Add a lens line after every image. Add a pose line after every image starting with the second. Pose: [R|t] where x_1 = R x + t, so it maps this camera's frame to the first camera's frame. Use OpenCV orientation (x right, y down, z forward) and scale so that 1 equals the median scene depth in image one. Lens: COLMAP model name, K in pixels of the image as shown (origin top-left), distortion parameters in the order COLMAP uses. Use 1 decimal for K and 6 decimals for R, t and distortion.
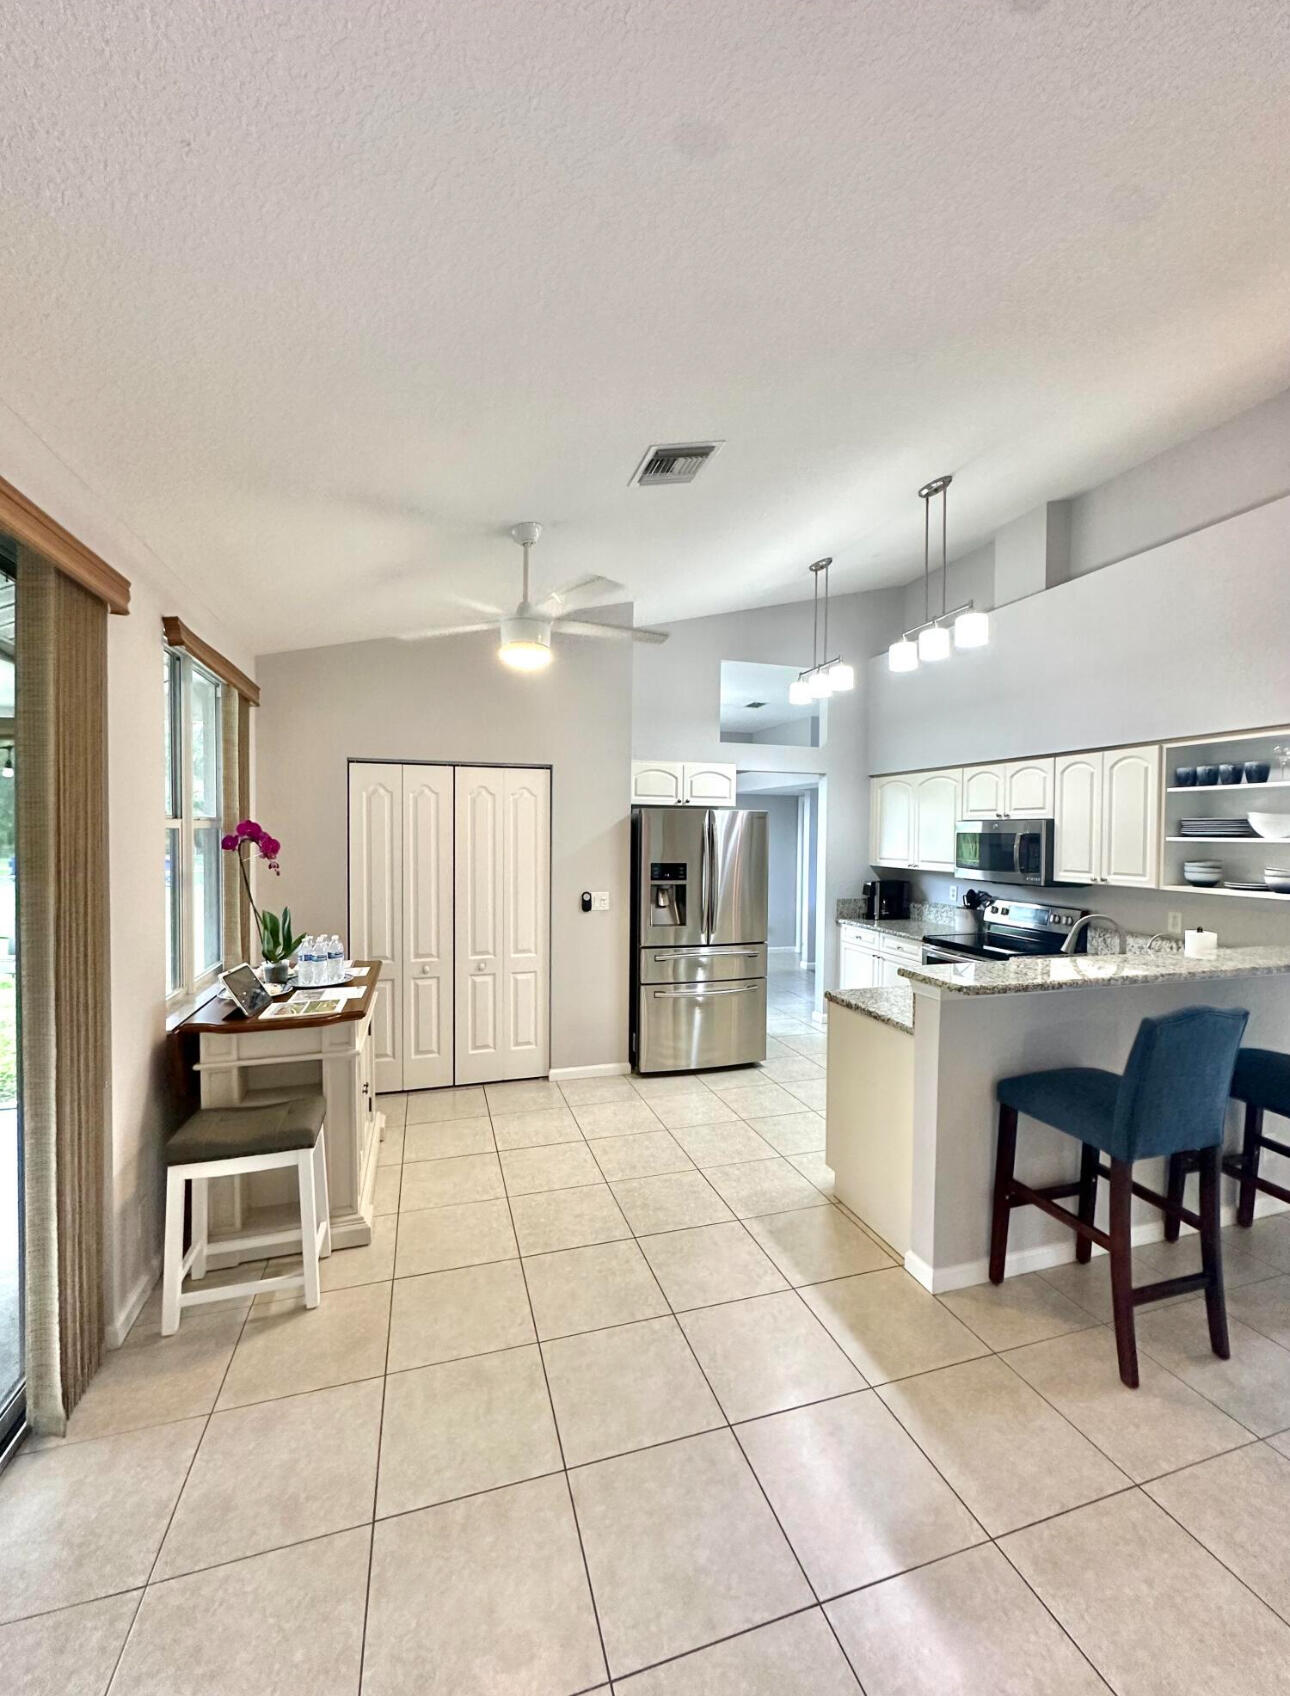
lens RADIAL K [[684.0, 0, 643.1], [0, 684.0, 853.4], [0, 0, 1]] dist [0.004085, 0.000263]
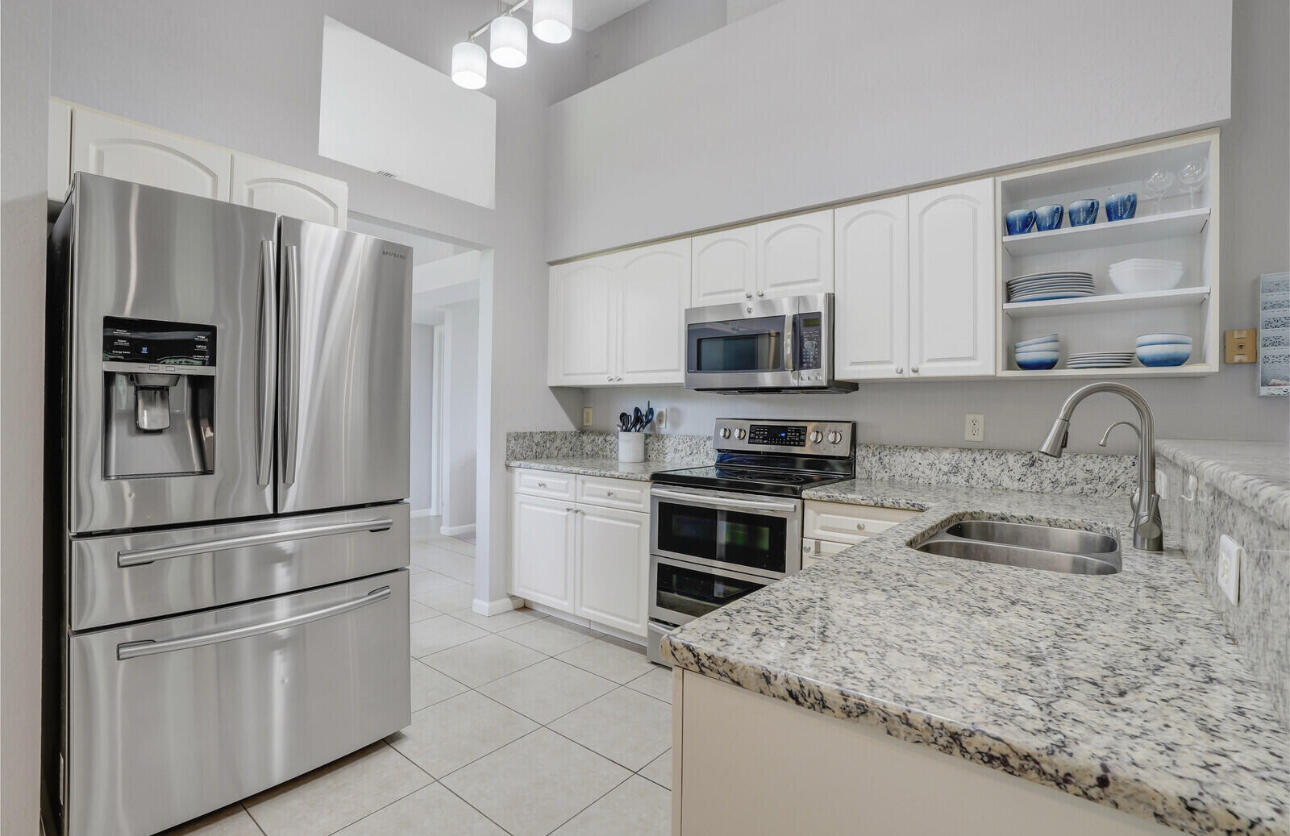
lens RADIAL K [[593.8, 0, 631.7], [0, 593.8, 415.6], [0, 0, 1]] dist [-0.025975, -0.000210]
pose [[0.840492, -0.003239, 0.541815, 0.082516], [0.012665, 0.999826, -0.013670, 0.077946], [-0.541676, 0.018352, 0.840387, 0.557866]]
